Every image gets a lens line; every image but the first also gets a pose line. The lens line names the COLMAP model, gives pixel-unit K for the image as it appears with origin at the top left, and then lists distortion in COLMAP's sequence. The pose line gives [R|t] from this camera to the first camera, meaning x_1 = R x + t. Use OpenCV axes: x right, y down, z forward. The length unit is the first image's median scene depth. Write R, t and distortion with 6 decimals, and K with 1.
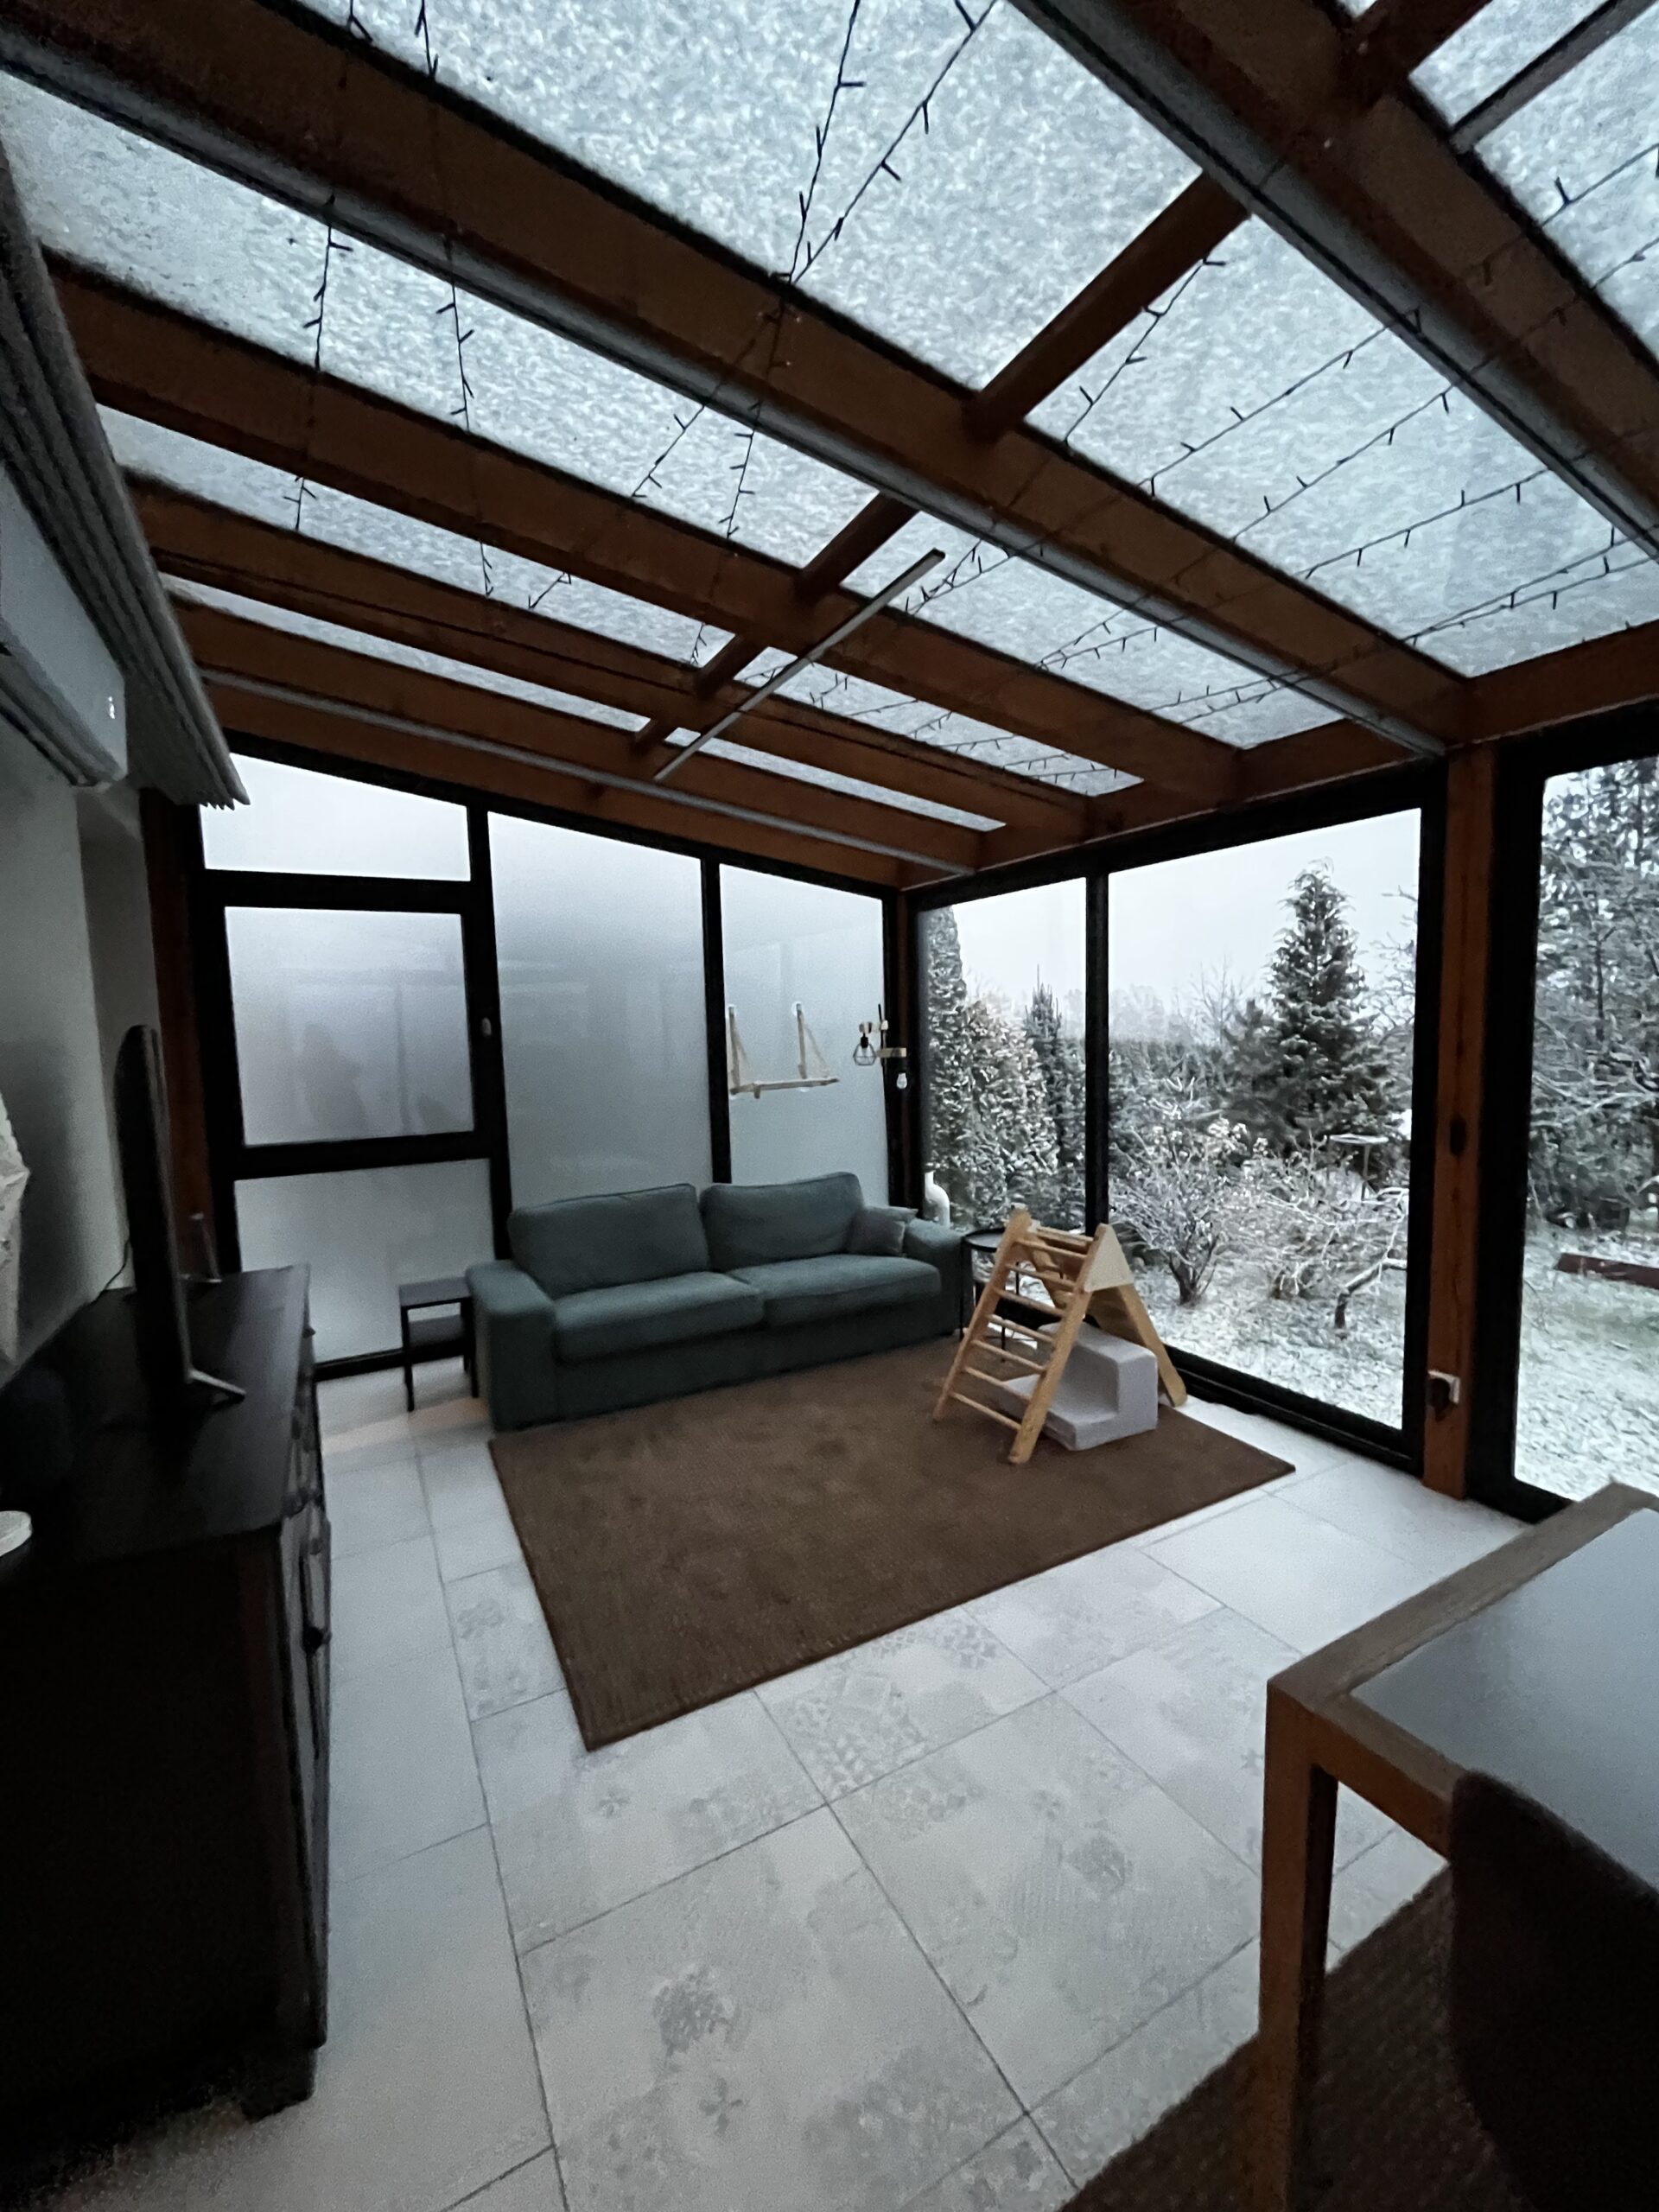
lens RADIAL K [[884.9, 0, 824.0], [0, 884.9, 1108.6], [0, 0, 1]] dist [-0.008024, -0.000859]
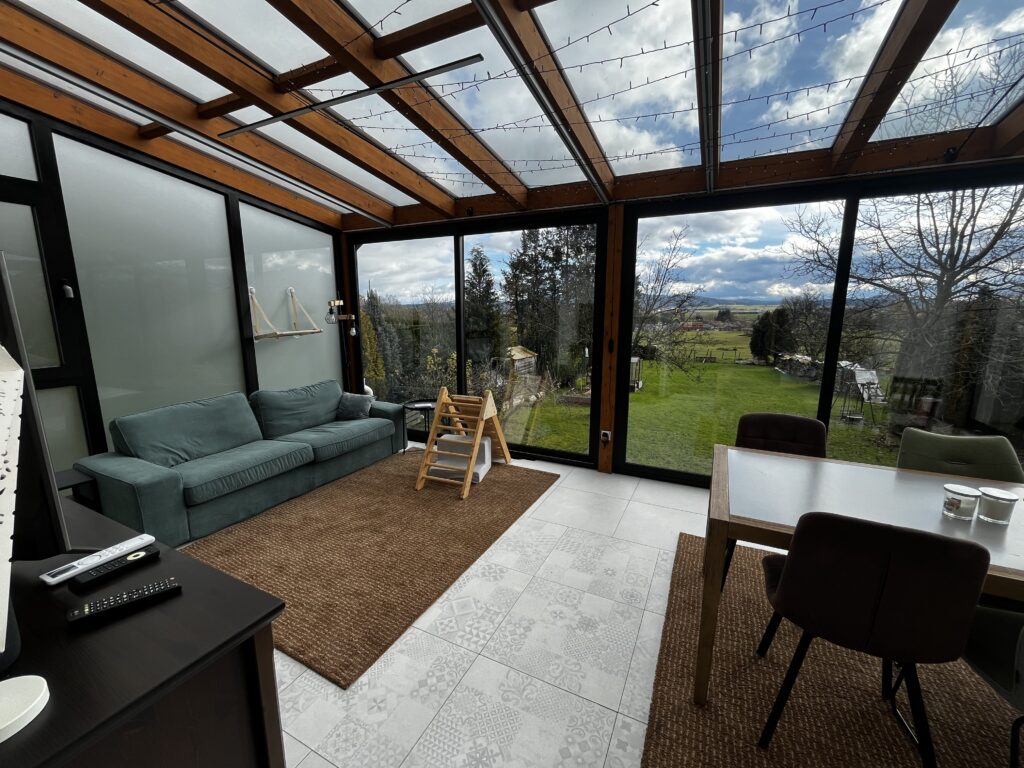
lens RADIAL K [[409.7, 0, 507.9], [0, 409.7, 385.0], [0, 0, 1]] dist [-0.008024, -0.000859]
pose [[0.822931, -0.076050, 0.563029, -0.231995], [0.029620, 0.995396, 0.091157, 0.020793], [-0.567369, -0.058339, 0.821394, 0.087946]]
